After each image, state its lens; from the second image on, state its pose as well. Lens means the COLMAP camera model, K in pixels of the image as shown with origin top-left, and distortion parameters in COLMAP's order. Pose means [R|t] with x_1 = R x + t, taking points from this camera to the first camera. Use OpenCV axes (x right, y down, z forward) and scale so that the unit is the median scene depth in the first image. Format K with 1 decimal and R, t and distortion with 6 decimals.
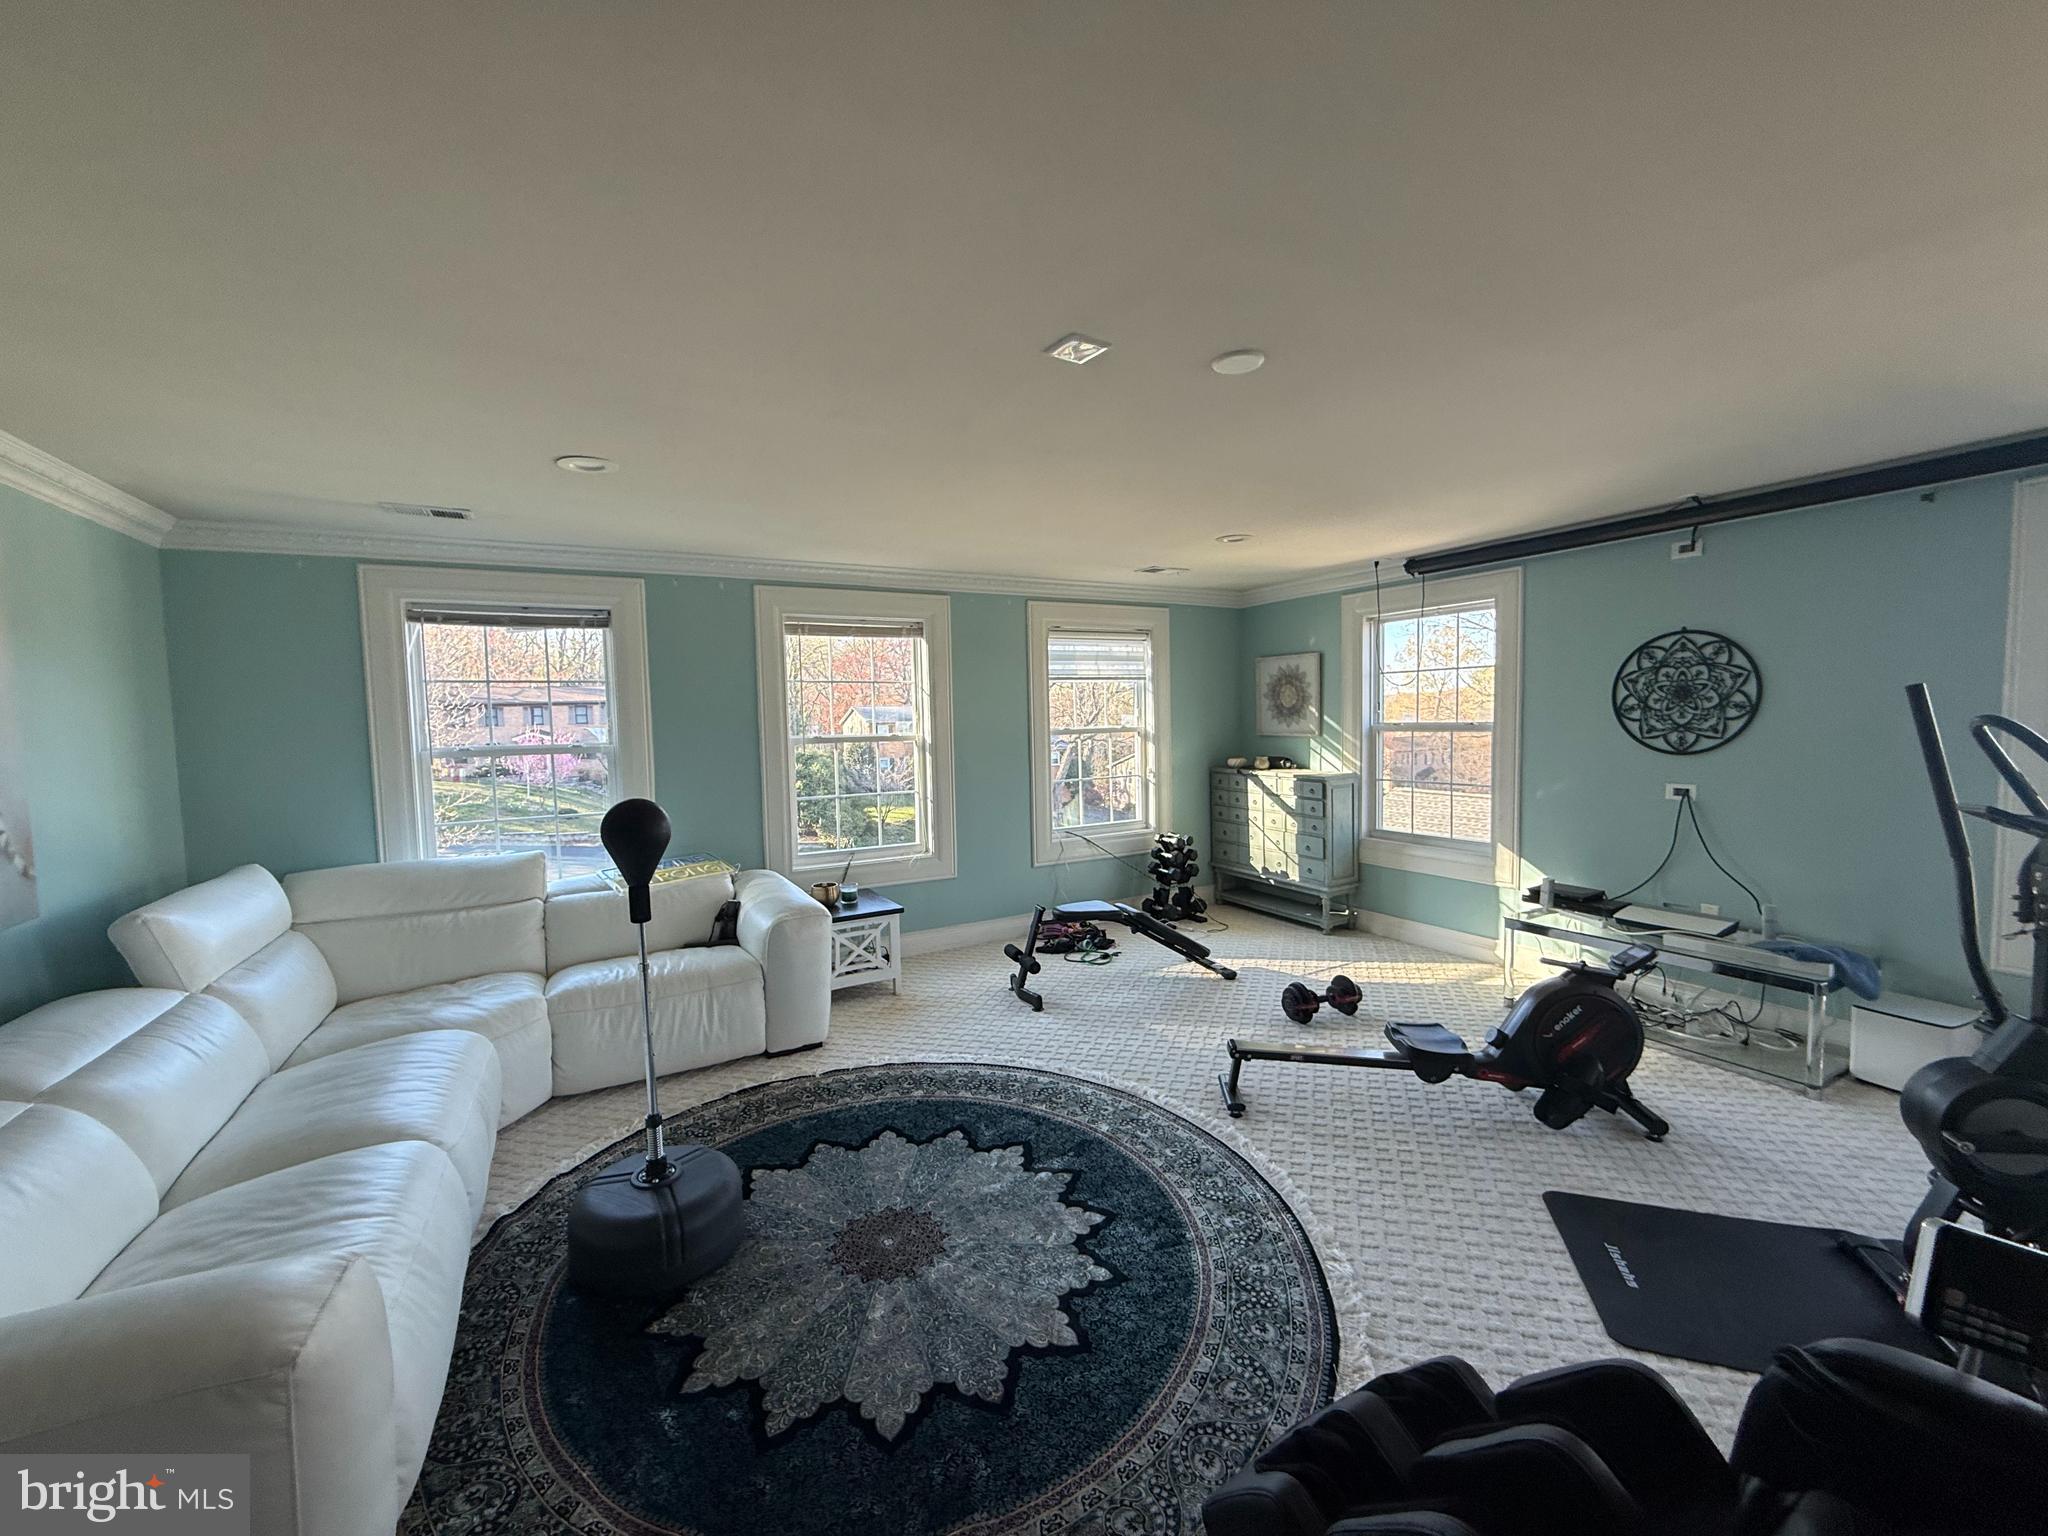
lens RADIAL K [[815.0, 0, 1026.2], [0, 815.0, 763.4], [0, 0, 1]] dist [-0.000108, 0.000821]
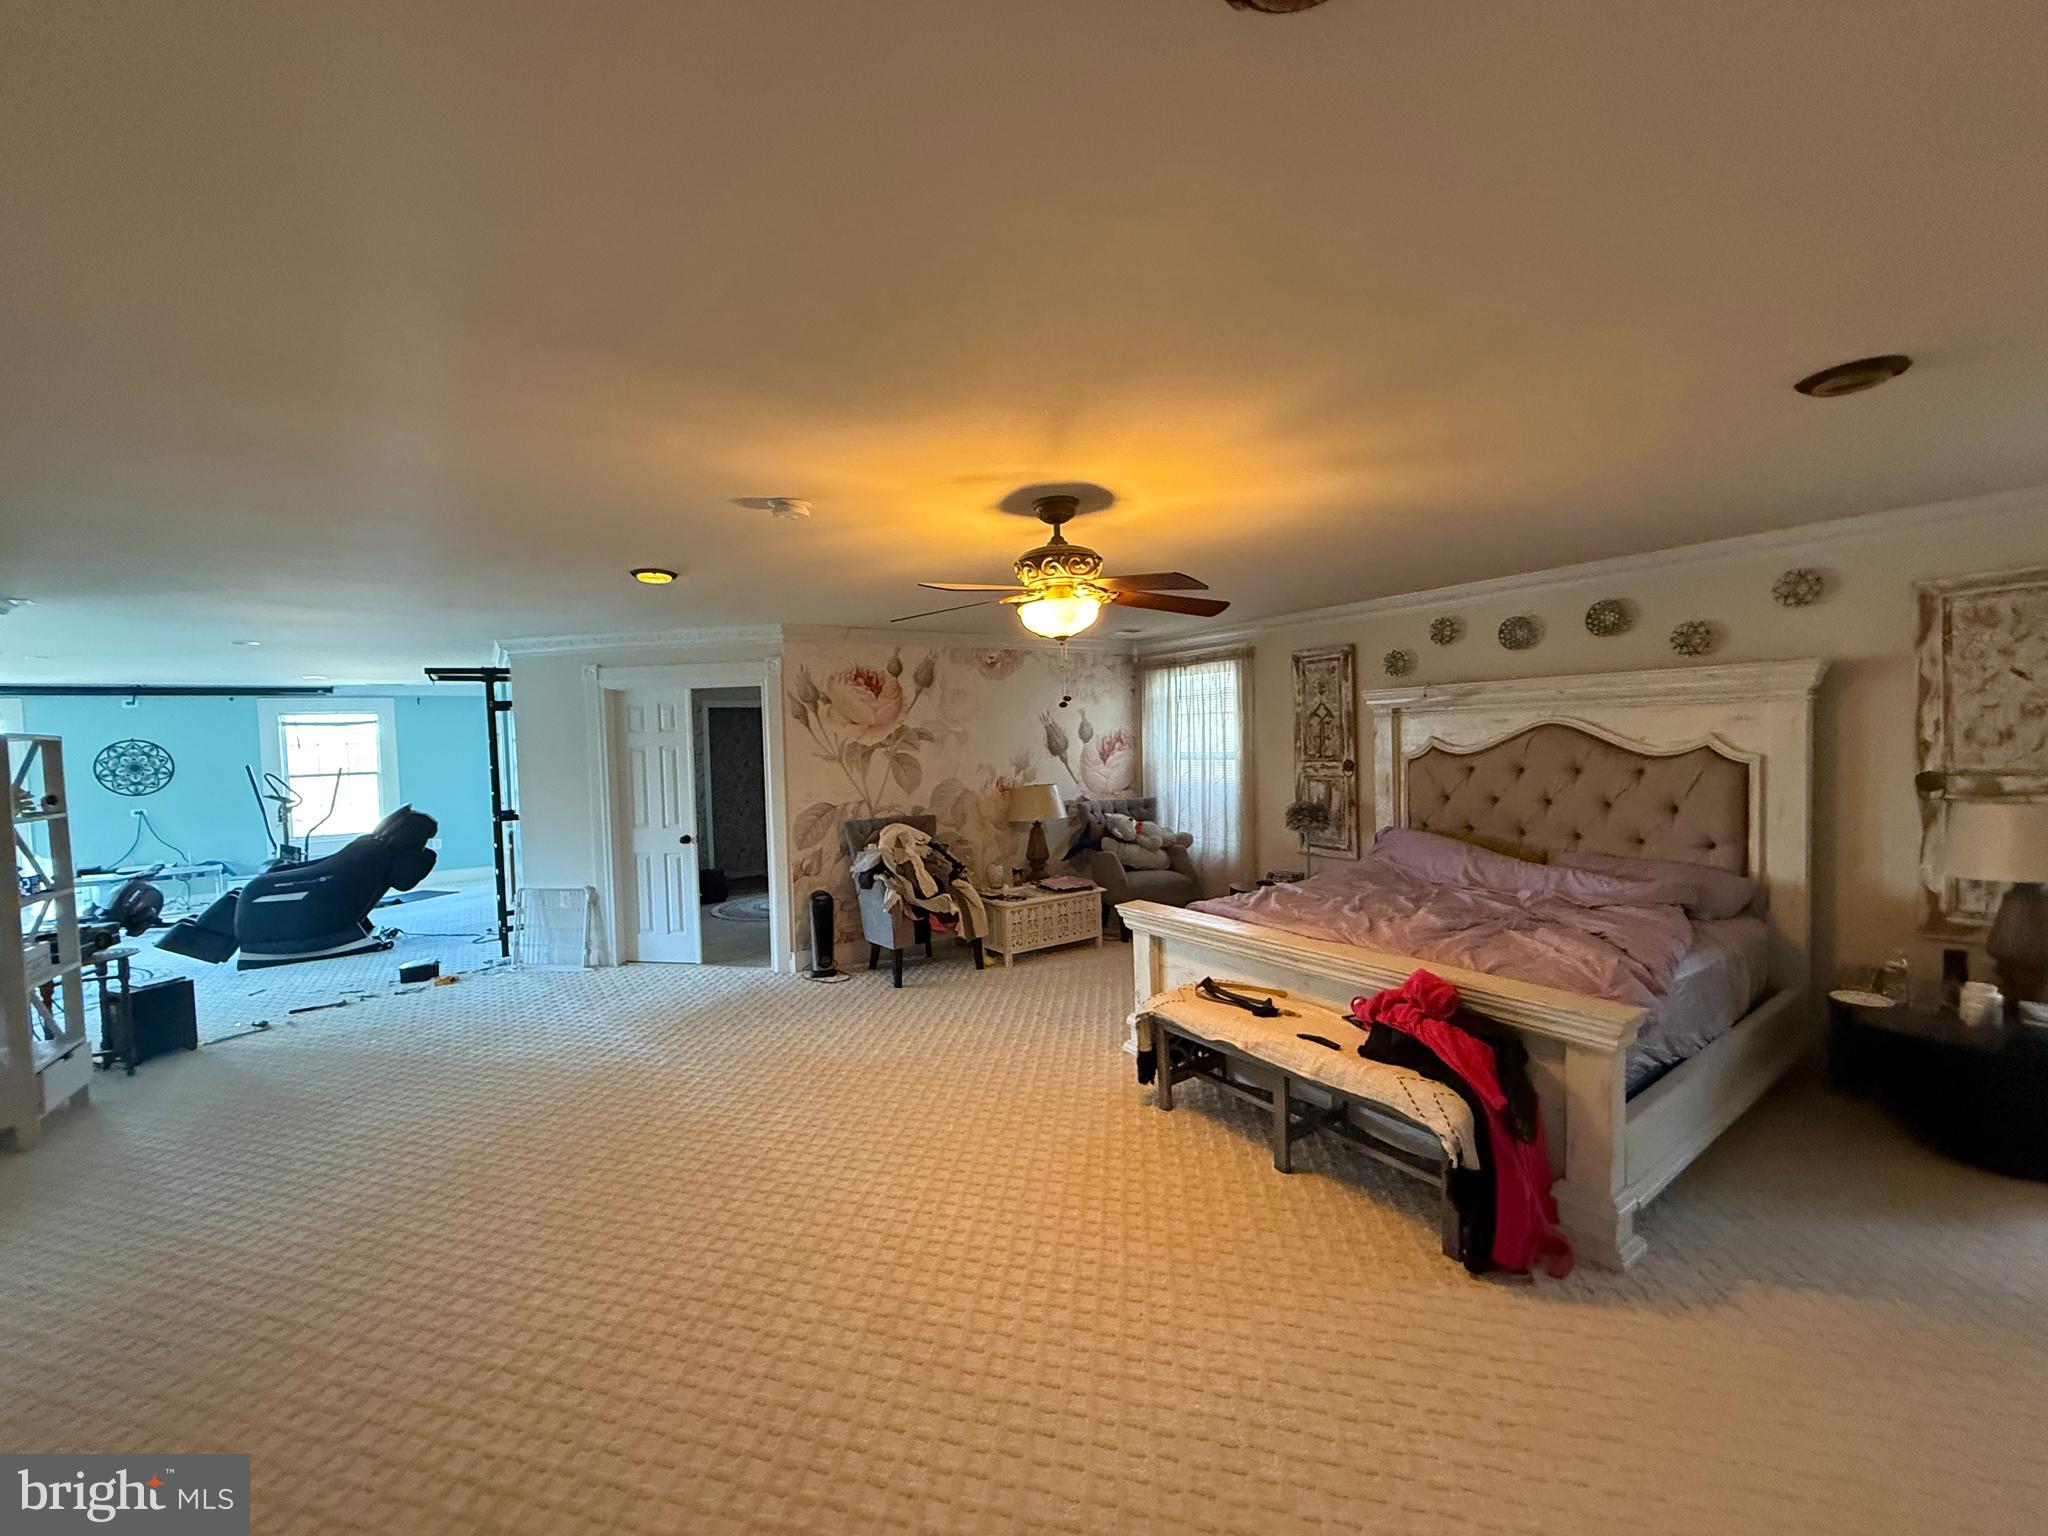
lens RADIAL K [[815.0, 0, 1025.1], [0, 815.0, 765.6], [0, 0, 1]] dist [-0.000108, 0.000821]
pose [[-0.096105, -0.007225, 0.995345, -1.611683], [0.095052, 0.995337, 0.016403, 0.099038], [-0.990822, 0.096186, -0.094970, -1.167478]]
